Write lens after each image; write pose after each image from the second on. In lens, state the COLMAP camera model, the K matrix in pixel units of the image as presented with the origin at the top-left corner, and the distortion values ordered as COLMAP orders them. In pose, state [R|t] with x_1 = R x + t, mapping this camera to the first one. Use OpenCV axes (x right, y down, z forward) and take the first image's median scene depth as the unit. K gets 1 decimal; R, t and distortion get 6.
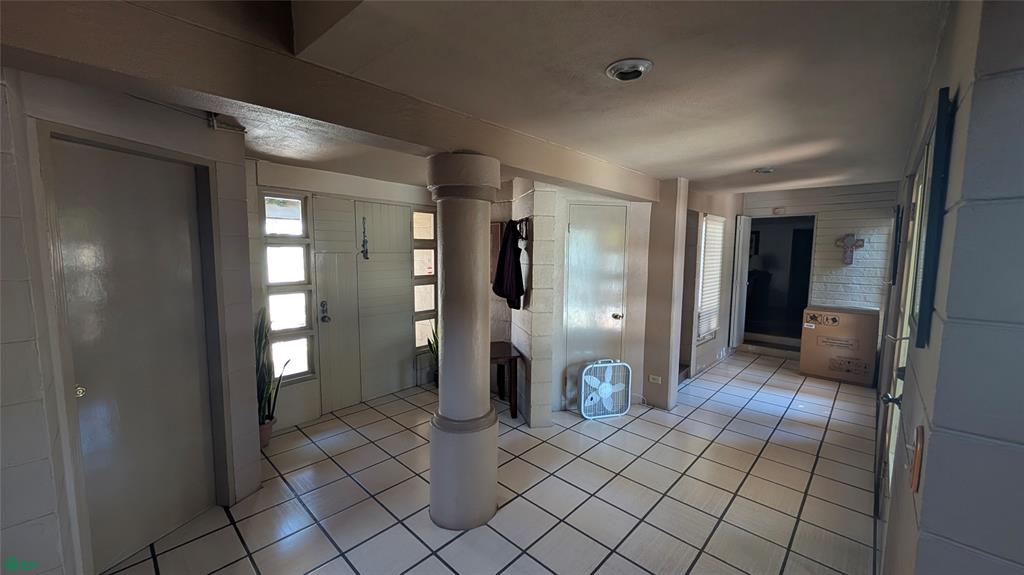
lens RADIAL K [[386.7, 0, 511.2], [0, 386.7, 290.0], [0, 0, 1]] dist [0.001998, 0.000202]
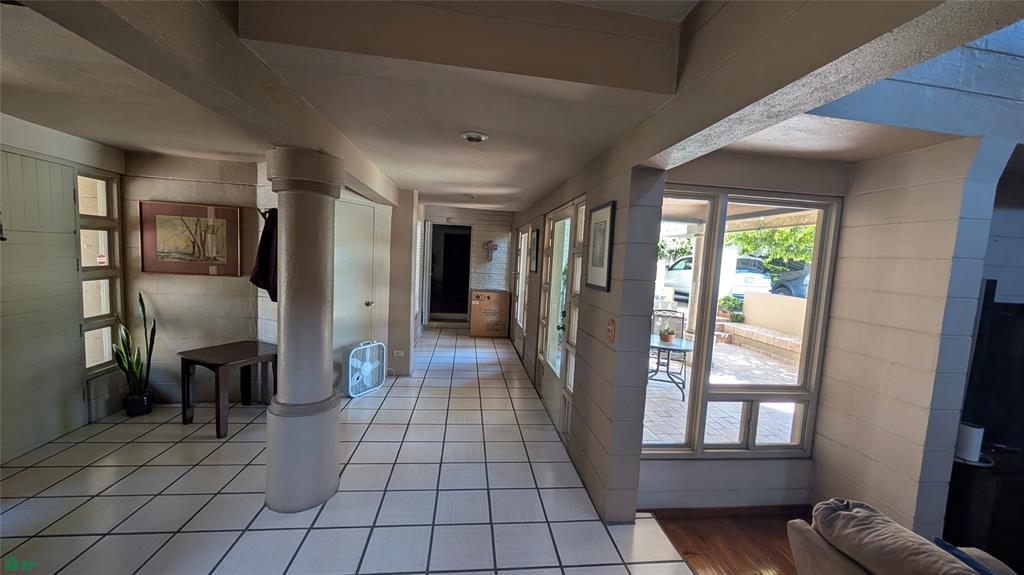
lens RADIAL K [[386.7, 0, 511.2], [0, 386.7, 290.0], [0, 0, 1]] dist [0.001998, 0.000202]
pose [[0.644336, -0.040831, 0.763652, -0.288815], [0.028109, 0.999163, 0.029706, 0.006108], [-0.764226, 0.002325, 0.644945, -0.046531]]
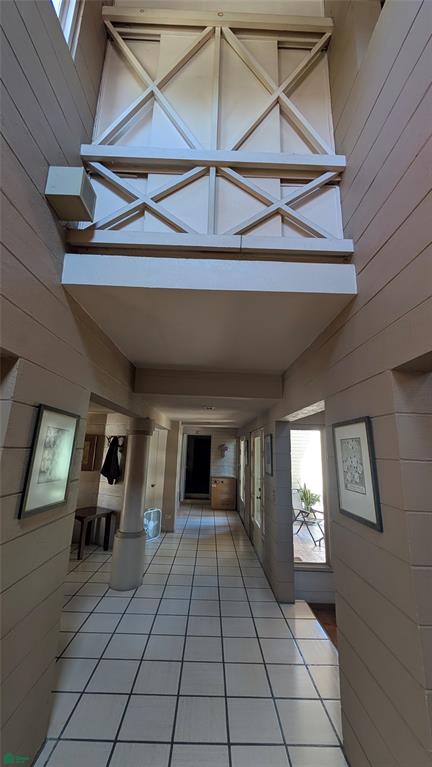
lens RADIAL K [[289.6, 0, 214.0], [0, 289.6, 382.3], [0, 0, 1]] dist [0.001998, 0.000202]
pose [[0.717620, 0.170852, 0.675153, -0.550369], [0.042944, 0.956741, -0.287754, 0.001950], [-0.695110, 0.235492, 0.679239, -0.338796]]
